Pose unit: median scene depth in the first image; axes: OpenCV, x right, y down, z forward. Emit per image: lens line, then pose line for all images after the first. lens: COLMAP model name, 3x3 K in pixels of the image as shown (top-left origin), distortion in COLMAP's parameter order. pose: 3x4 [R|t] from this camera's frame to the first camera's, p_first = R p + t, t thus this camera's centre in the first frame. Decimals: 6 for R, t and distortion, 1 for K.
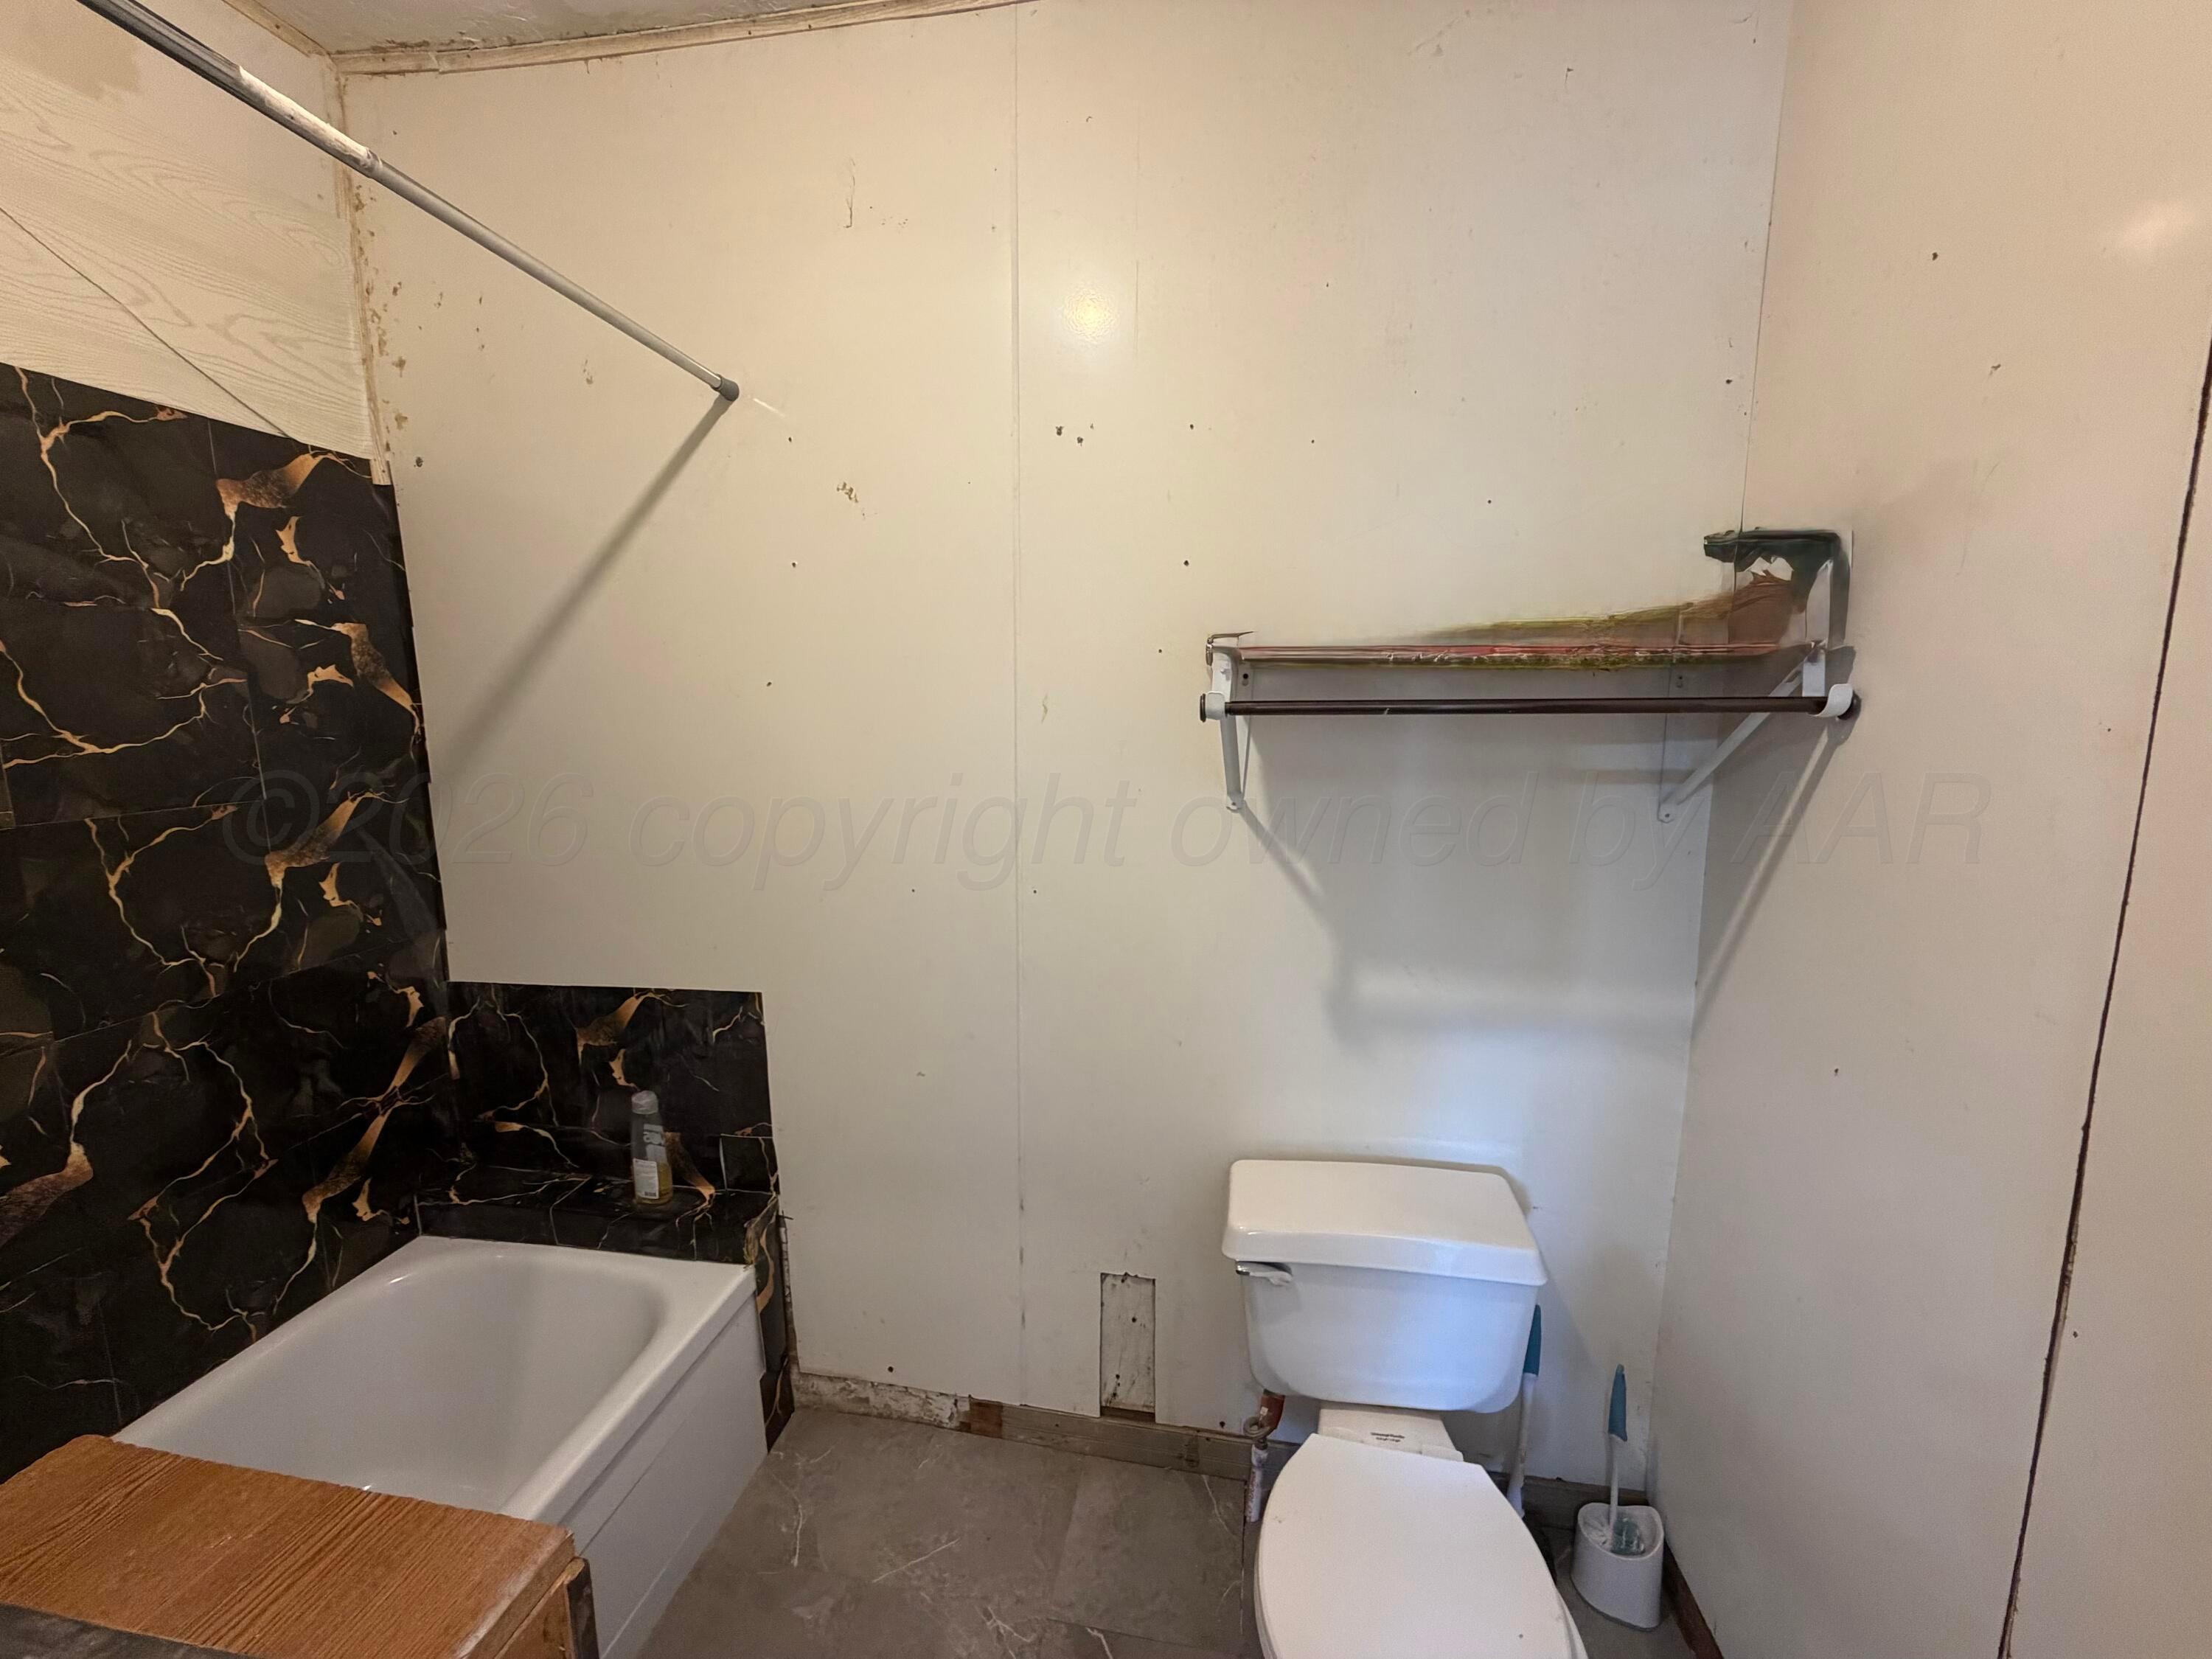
lens RADIAL K [[880.8, 0, 1092.2], [0, 880.8, 830.3], [0, 0, 1]] dist [-0.001060, -0.000341]
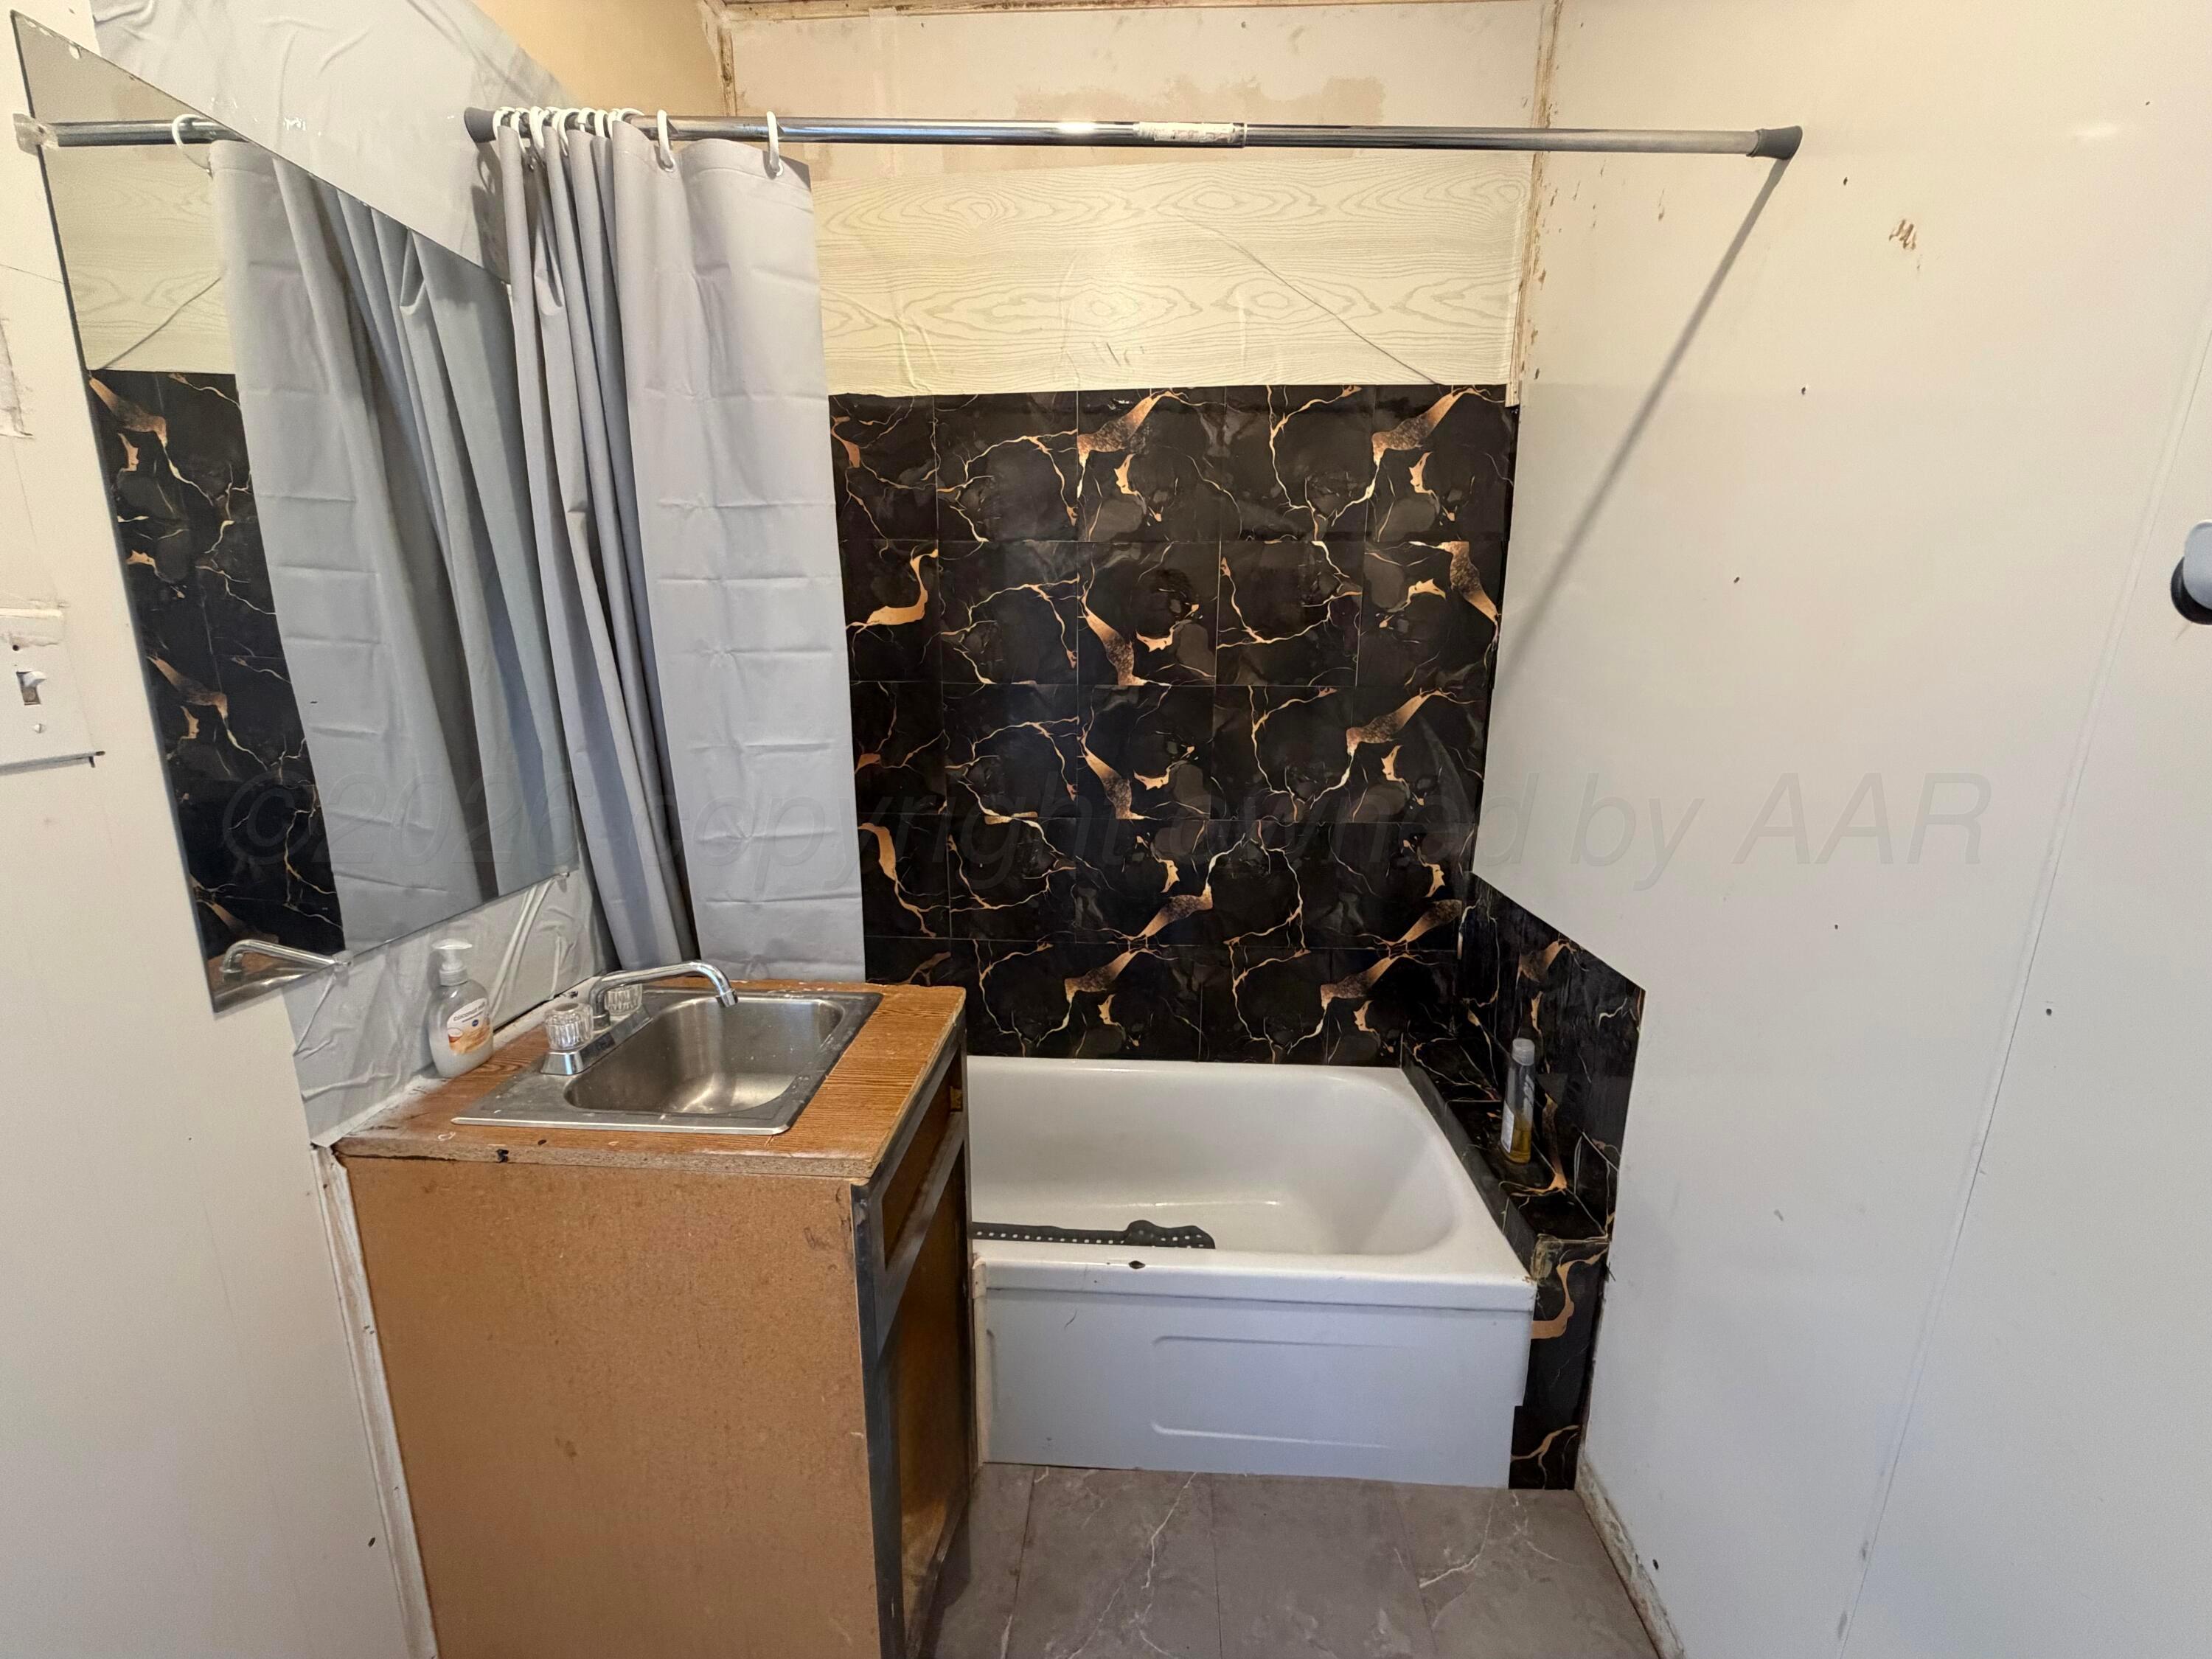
lens RADIAL K [[880.8, 0, 1101.7], [0, 880.8, 827.8], [0, 0, 1]] dist [-0.001060, -0.000341]
pose [[0.132042, 0.229456, -0.964321, 0.295850], [-0.159016, 0.965143, 0.207878, -0.042084], [0.978406, 0.125894, 0.163927, 0.422830]]
